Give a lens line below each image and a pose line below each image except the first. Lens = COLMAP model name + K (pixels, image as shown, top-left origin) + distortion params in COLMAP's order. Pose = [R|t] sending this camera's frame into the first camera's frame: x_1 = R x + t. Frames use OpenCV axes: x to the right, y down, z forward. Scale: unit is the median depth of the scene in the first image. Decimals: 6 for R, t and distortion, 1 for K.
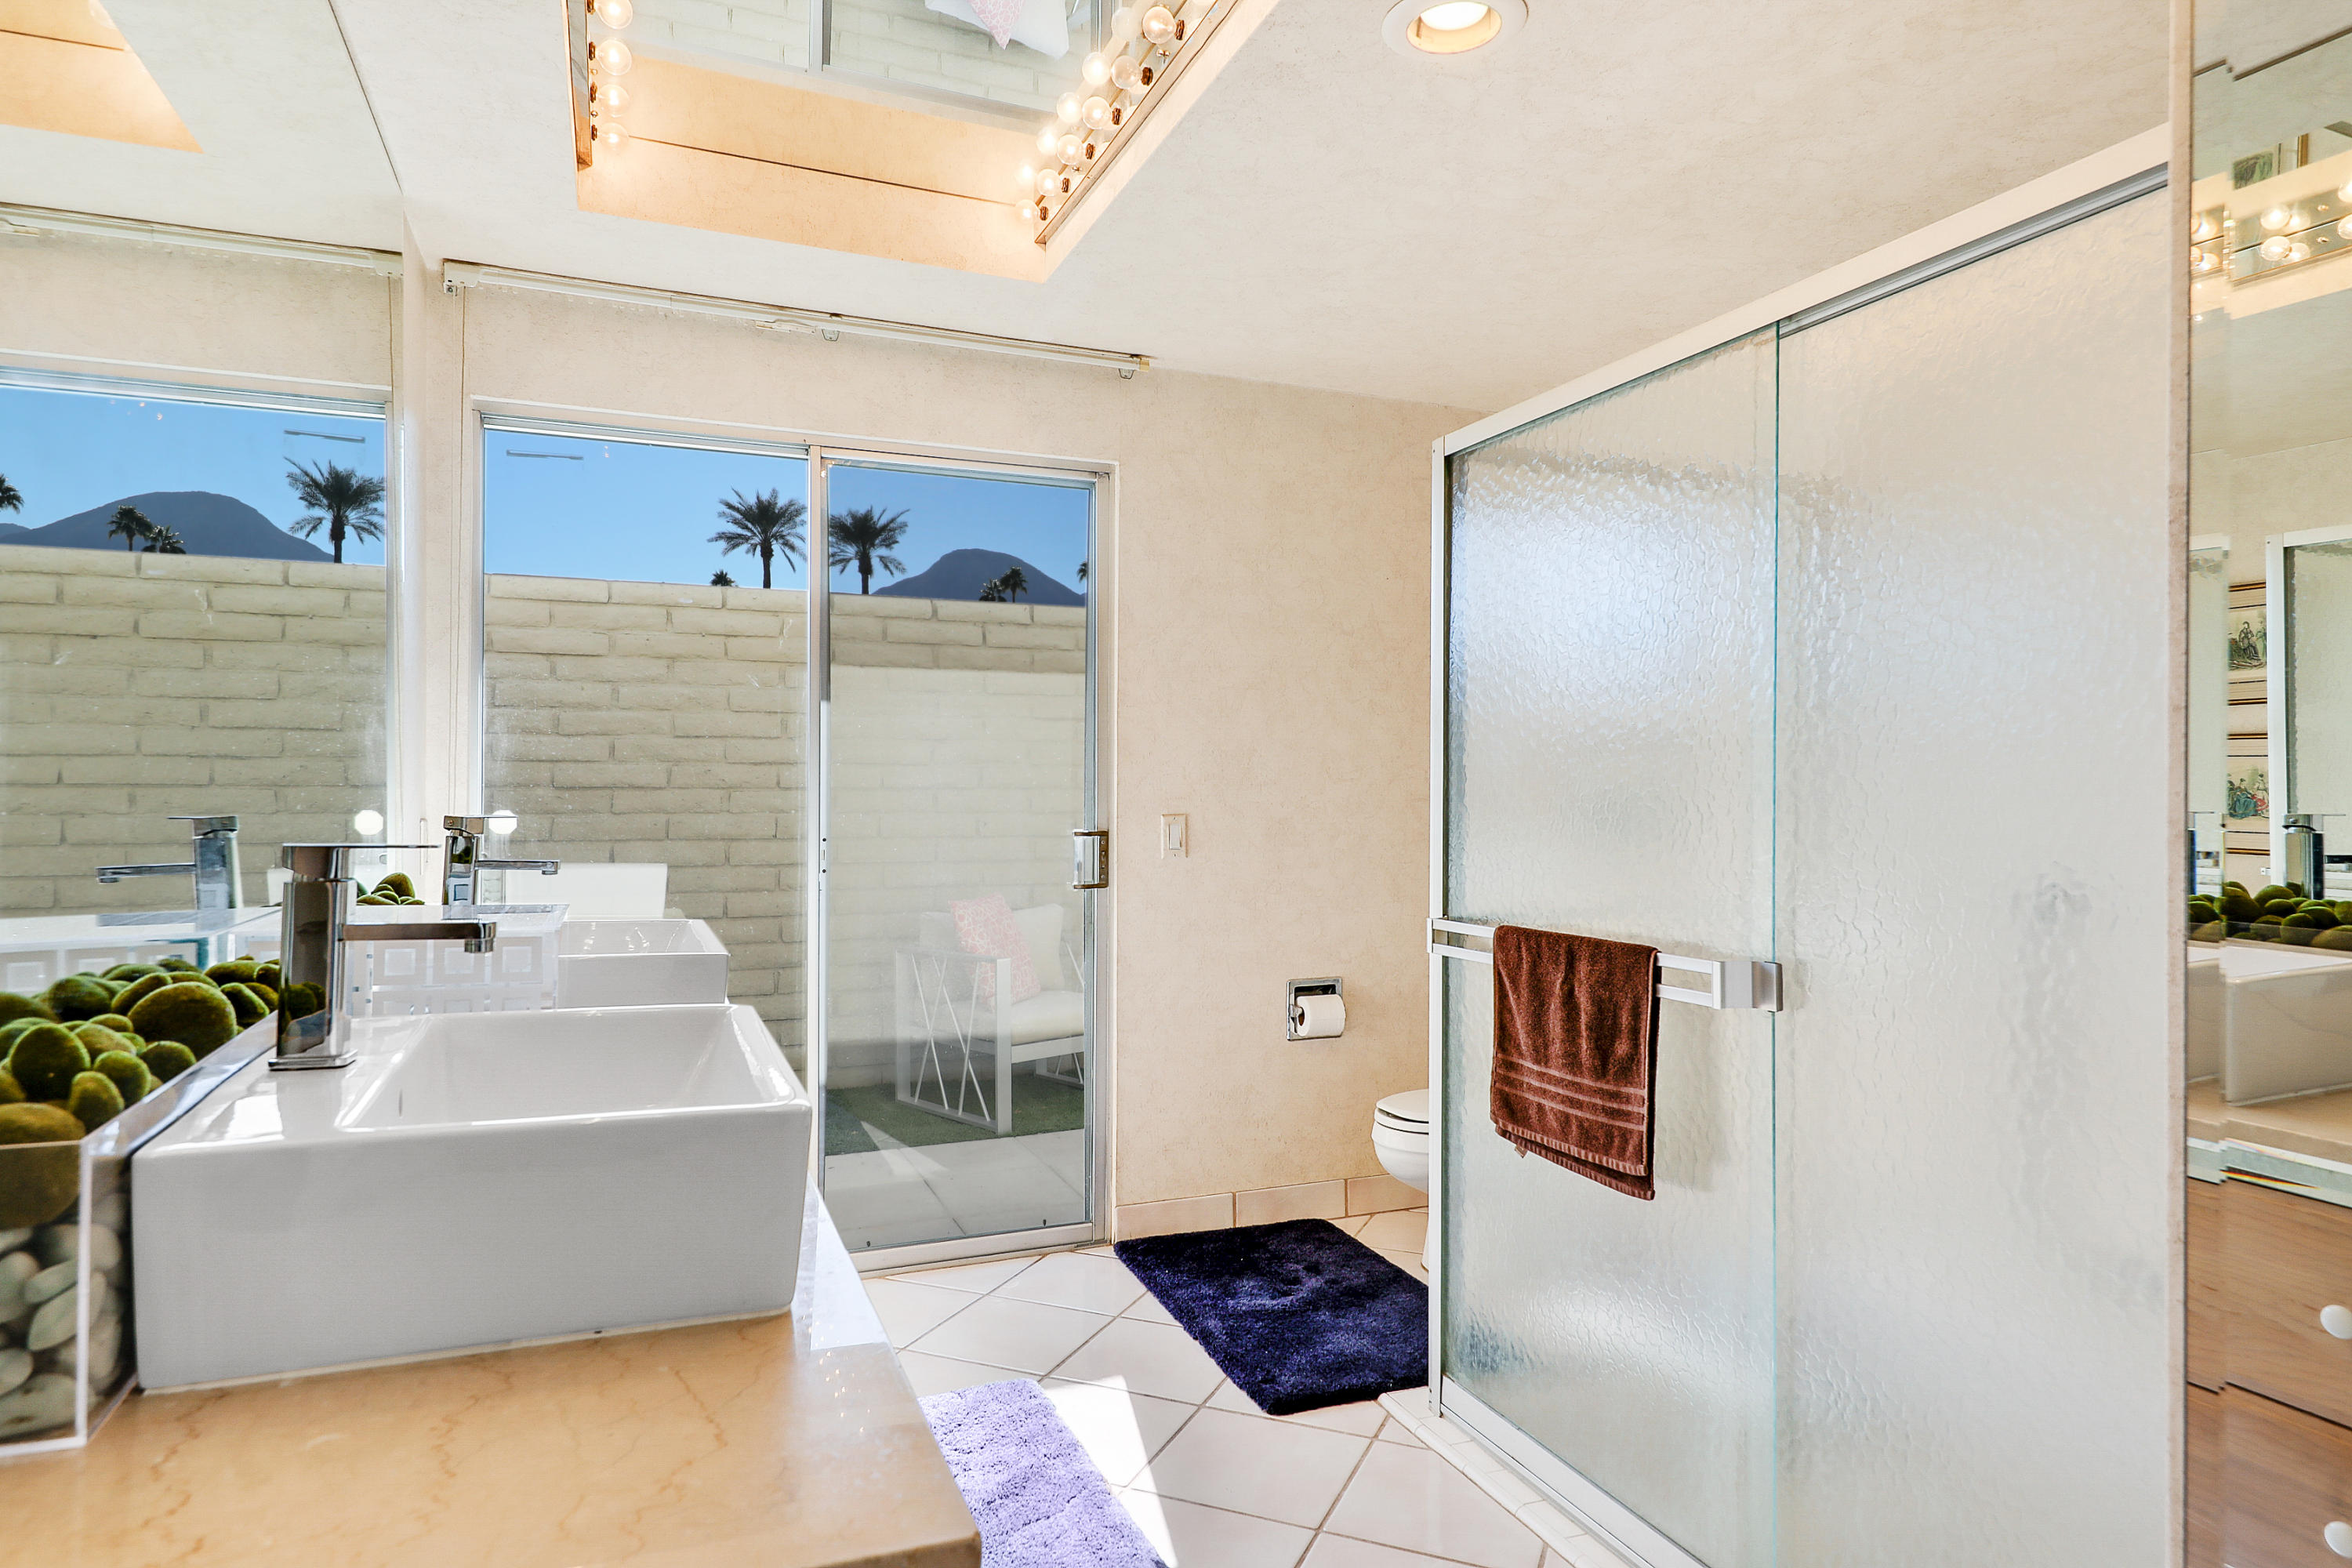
lens RADIAL K [[1368.1, 0, 1176.0], [0, 1368.1, 784.0], [0, 0, 1]] dist [0.008371, 0.000585]
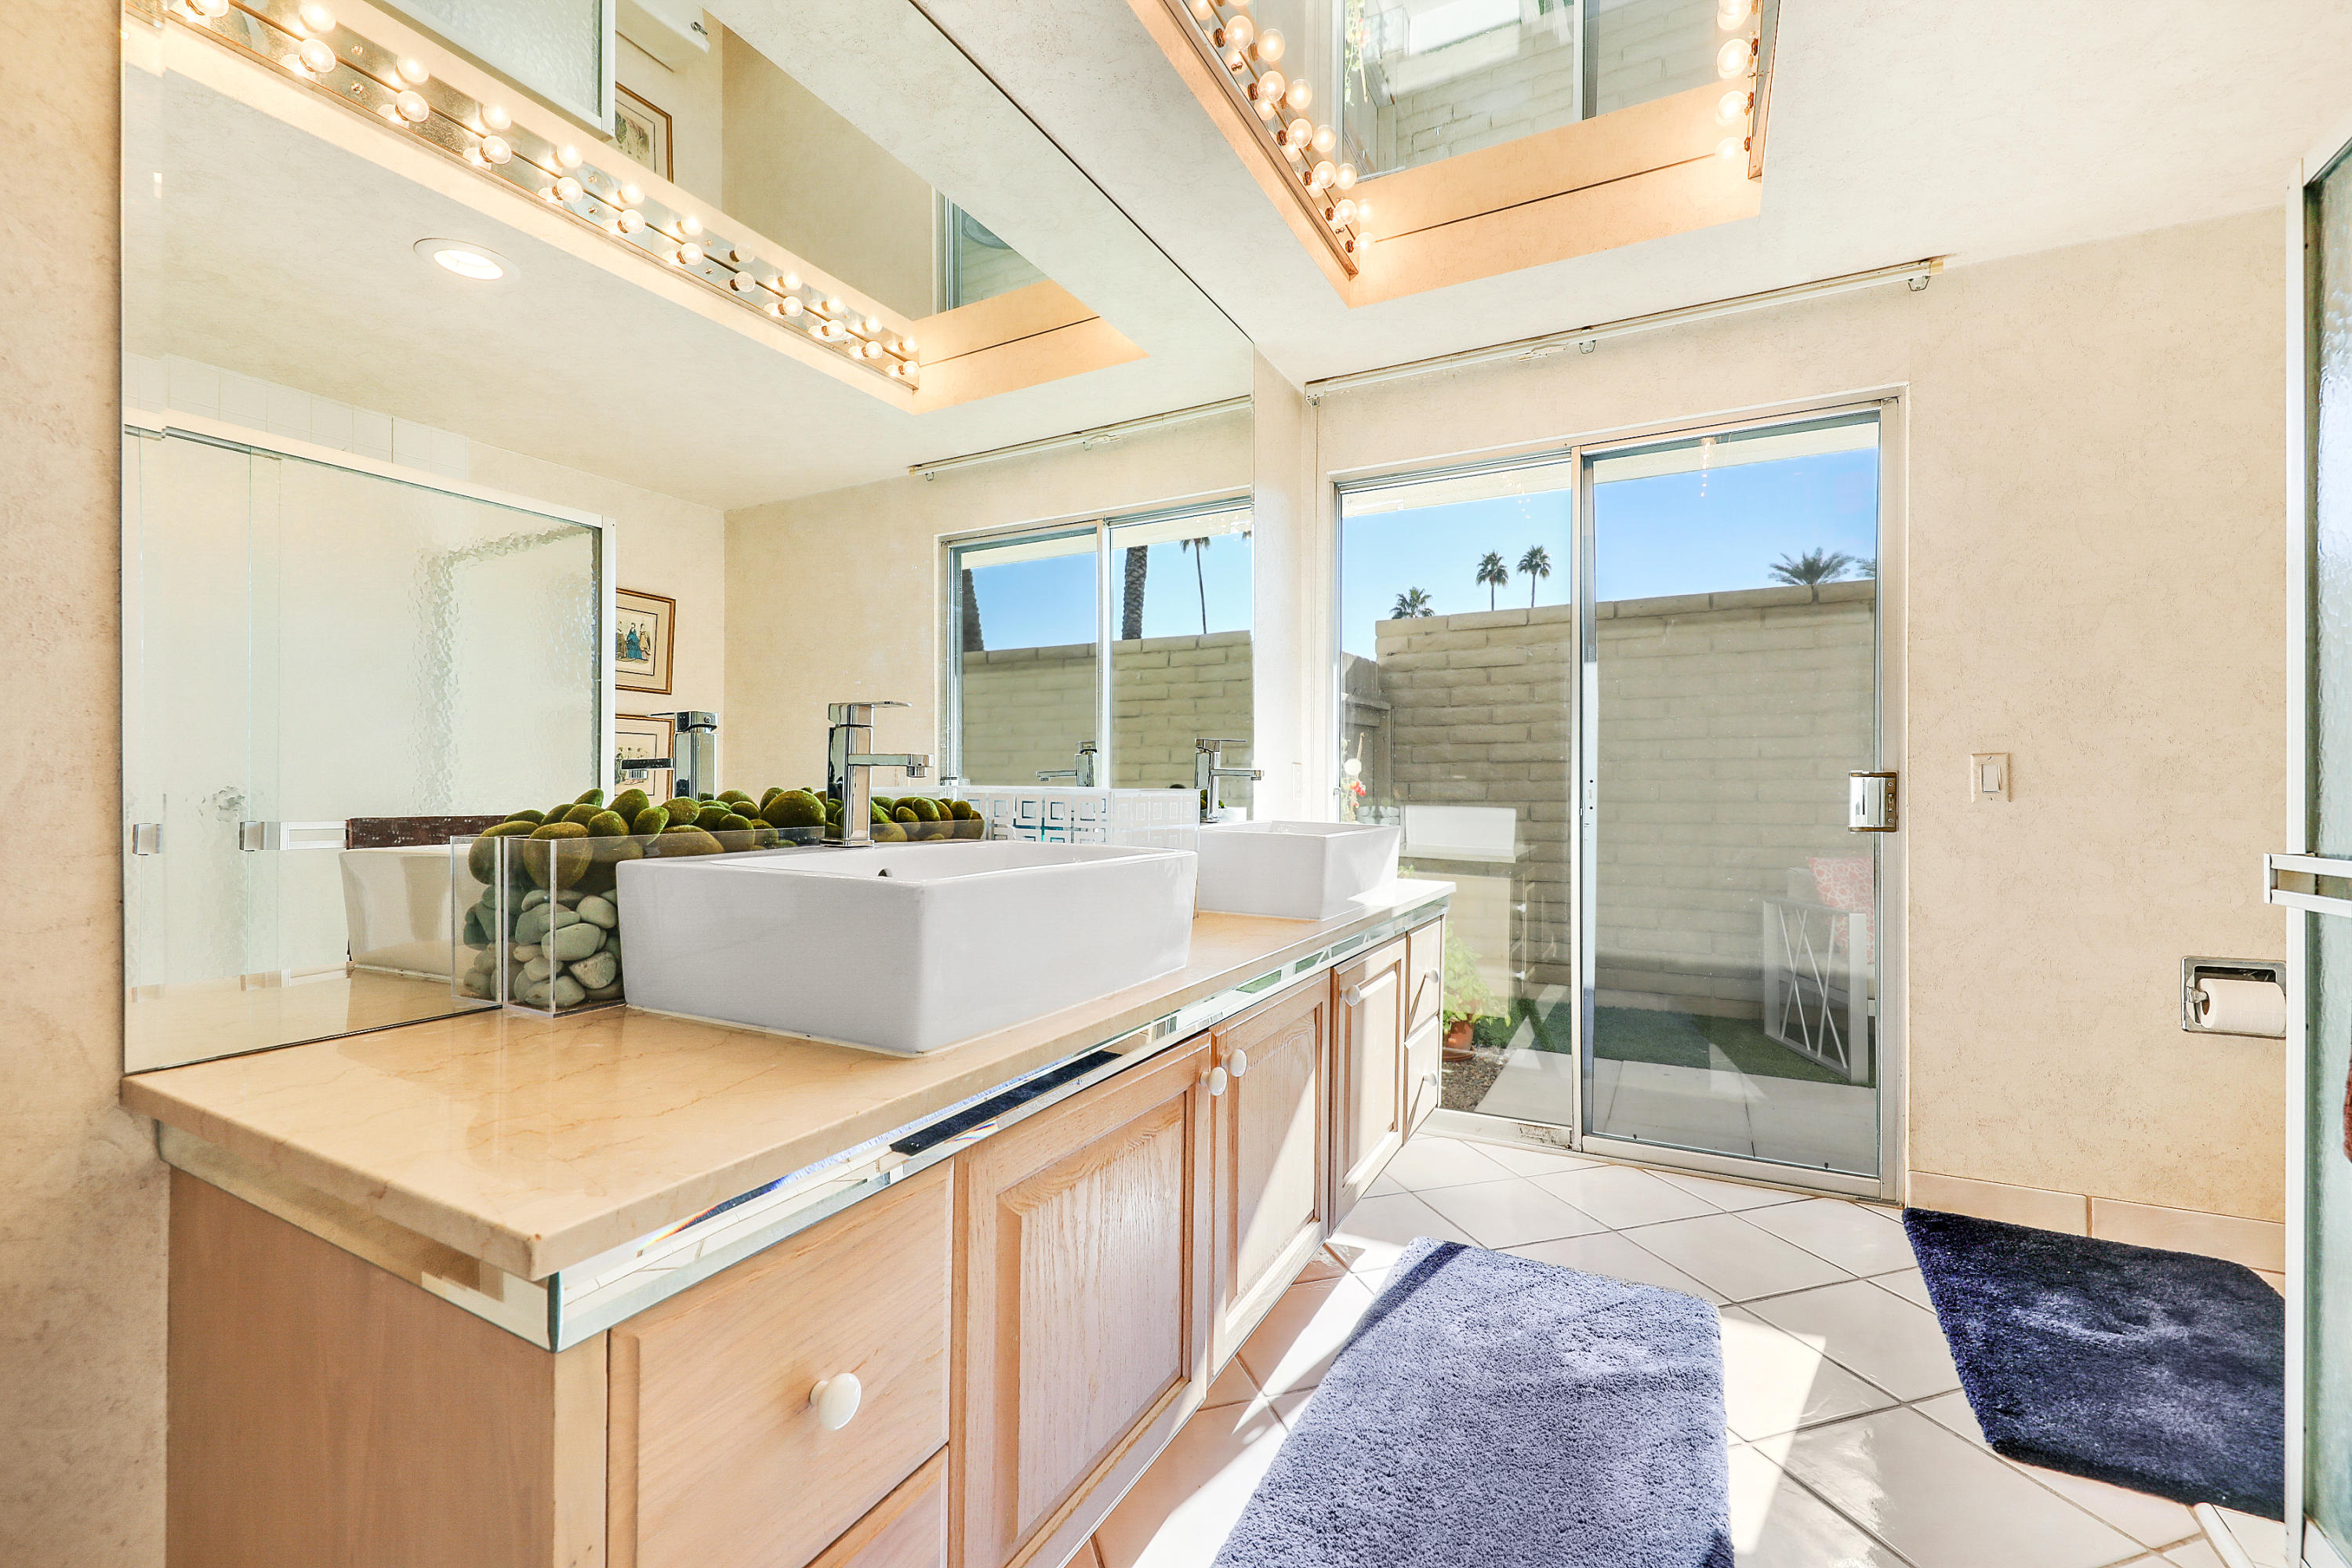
lens RADIAL K [[975.0, 0, 1176.0], [0, 975.0, 784.0], [0, 0, 1]] dist [0.010211, -0.005621]
pose [[0.651888, -0.005704, -0.758294, 0.148049], [0.003369, 0.999984, -0.004625, 0.046612], [0.758308, 0.000461, 0.651897, 0.186748]]
